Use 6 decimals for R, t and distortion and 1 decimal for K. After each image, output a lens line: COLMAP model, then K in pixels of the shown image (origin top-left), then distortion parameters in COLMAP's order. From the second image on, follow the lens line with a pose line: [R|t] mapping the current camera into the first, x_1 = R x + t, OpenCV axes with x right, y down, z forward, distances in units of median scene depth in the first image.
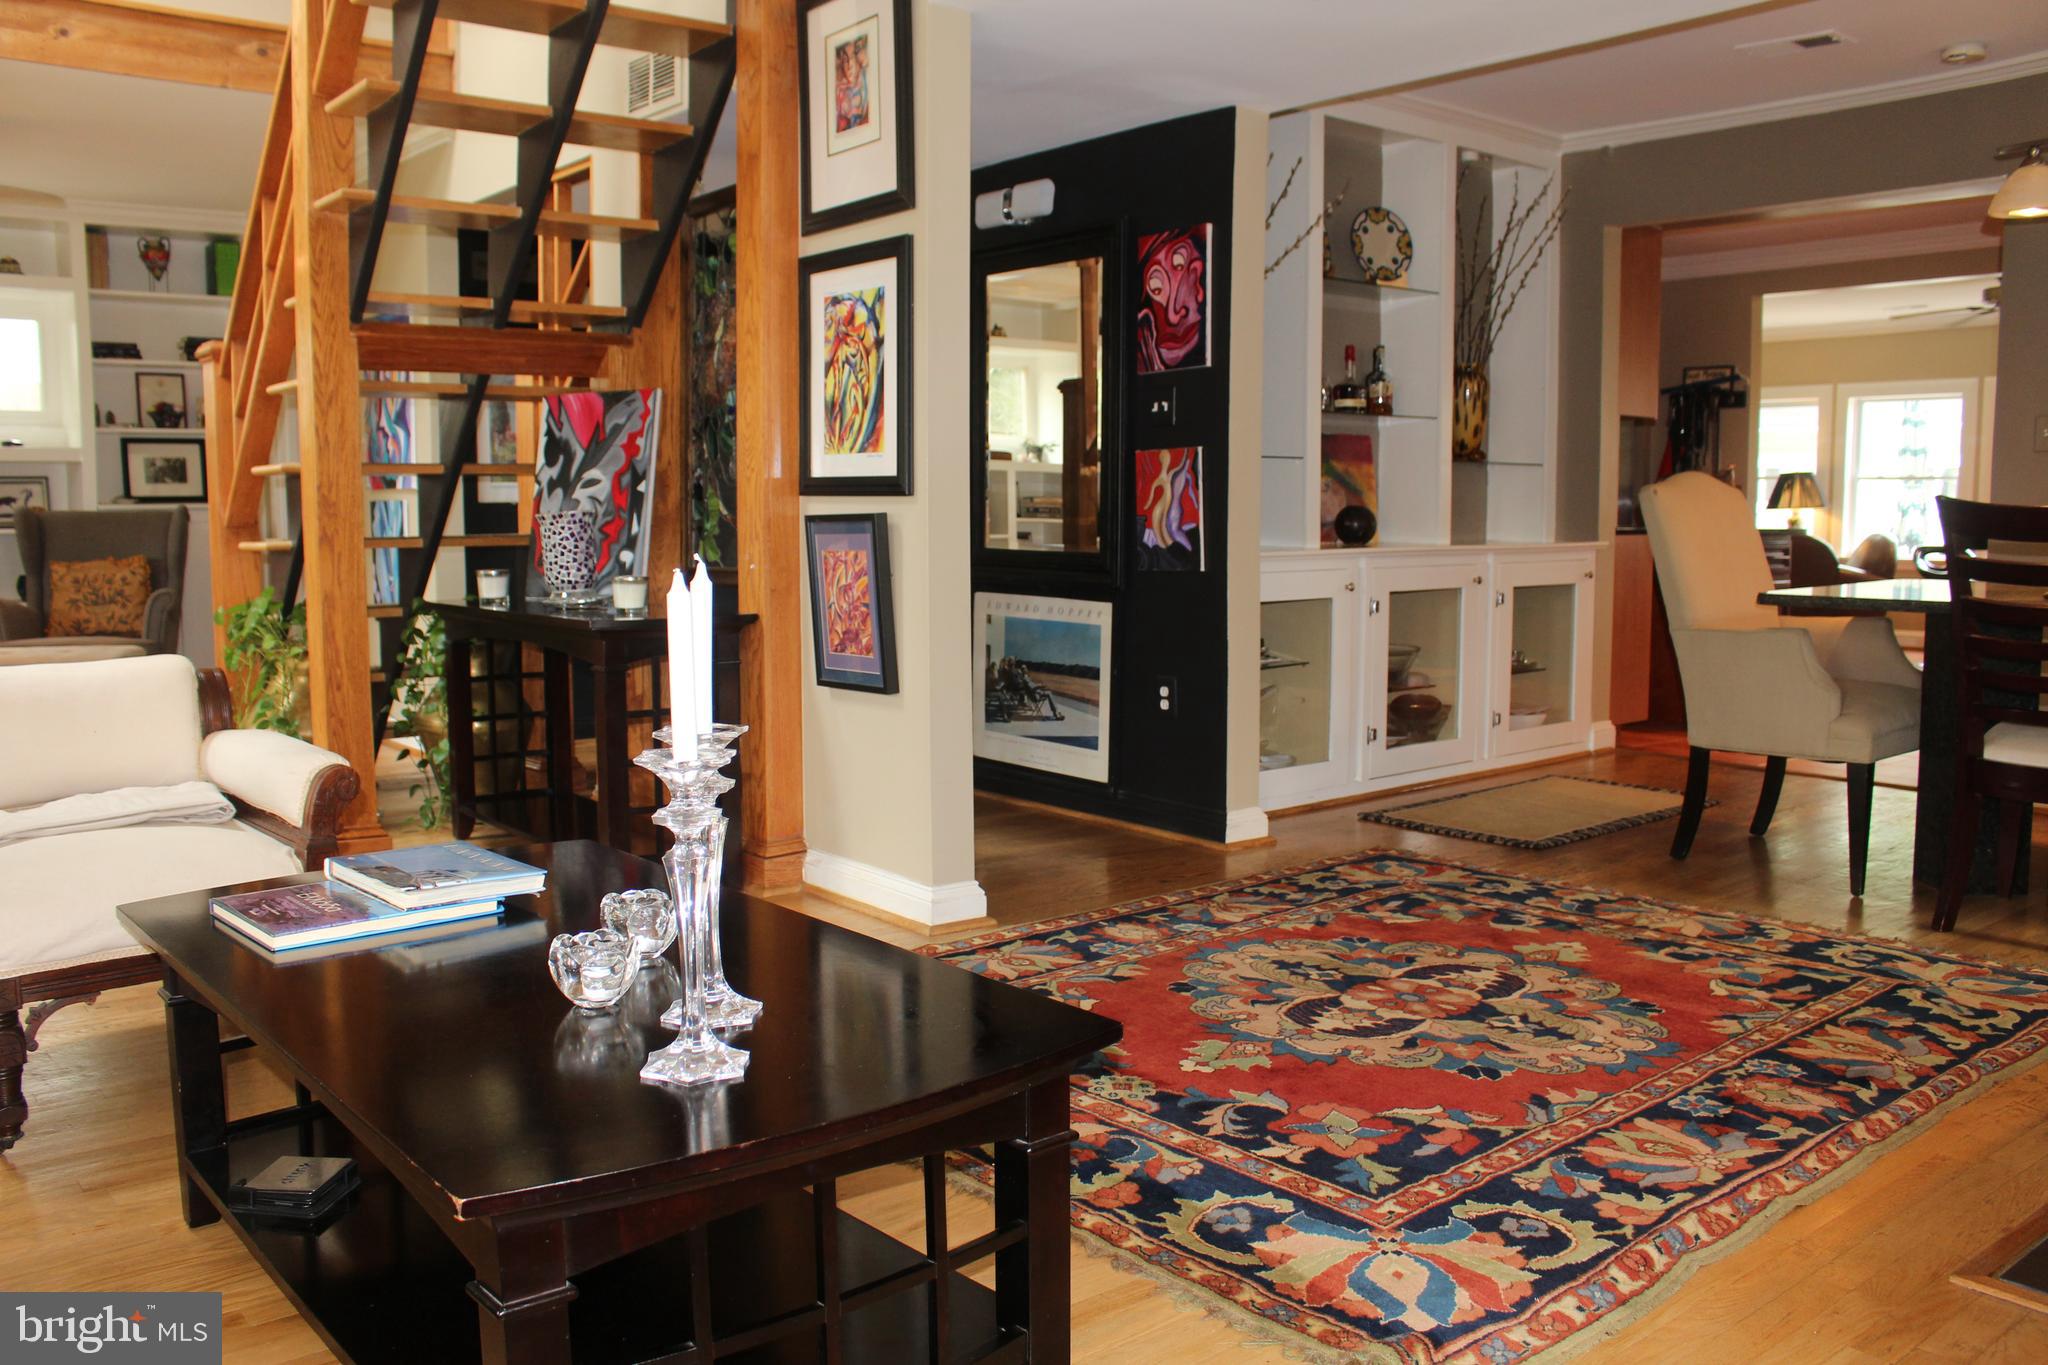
lens RADIAL K [[1691.6, 0, 1027.2], [0, 1691.6, 687.9], [0, 0, 1]] dist [-0.072109, 0.013058]
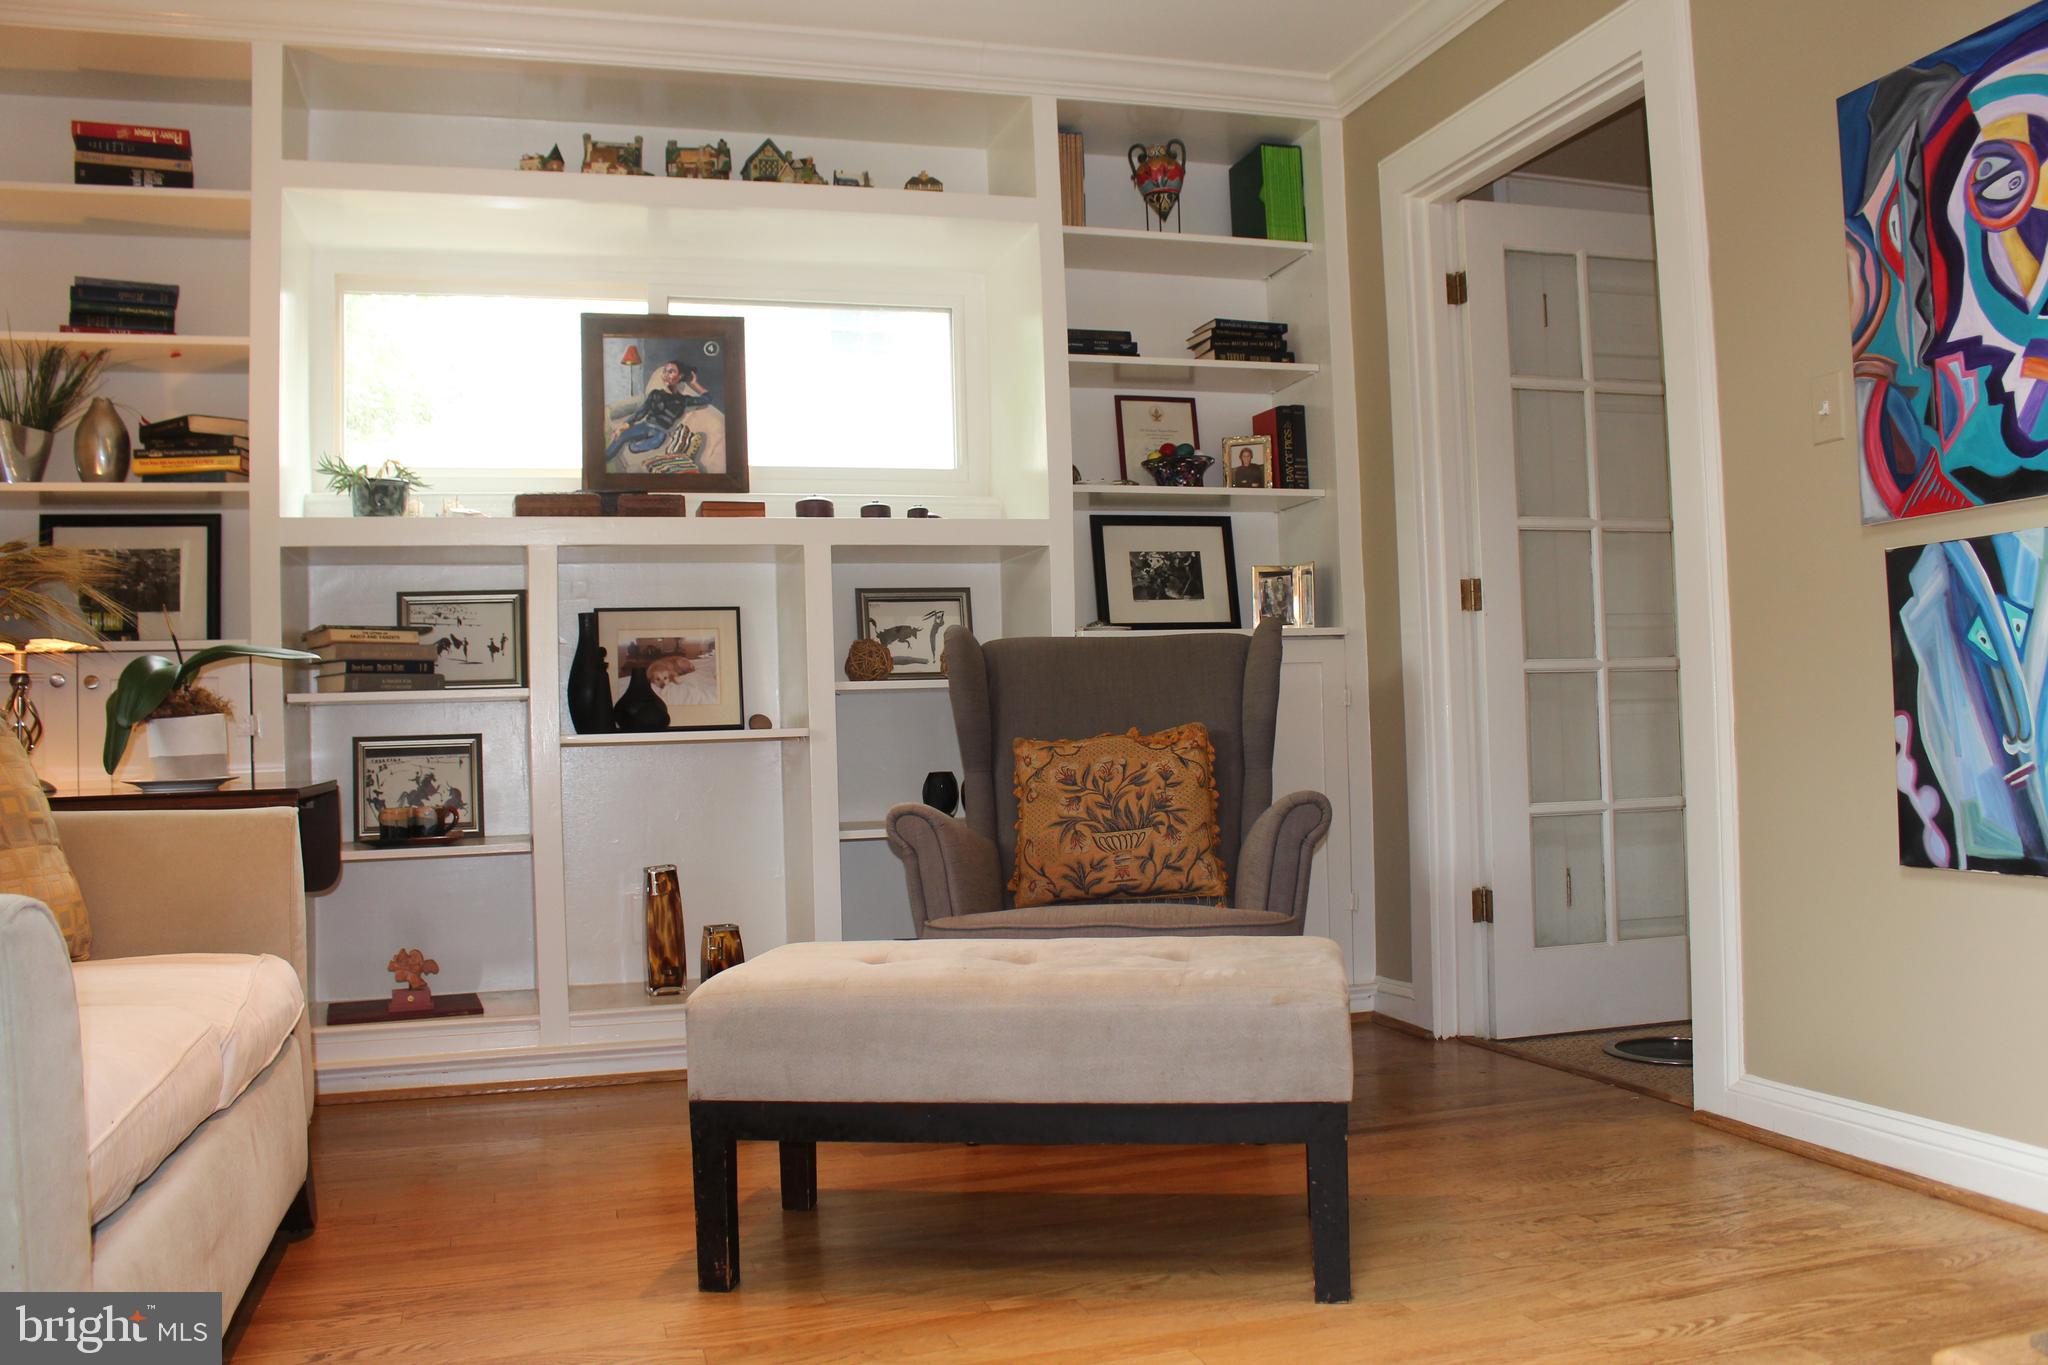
lens RADIAL K [[1691.6, 0, 1021.9], [0, 1691.6, 677.8], [0, 0, 1]] dist [-0.072109, 0.013058]
pose [[0.929620, -0.035967, -0.366760, -0.406488], [-0.014453, 0.990902, -0.133810, -0.028523], [0.368236, 0.129693, 0.920642, 0.545739]]
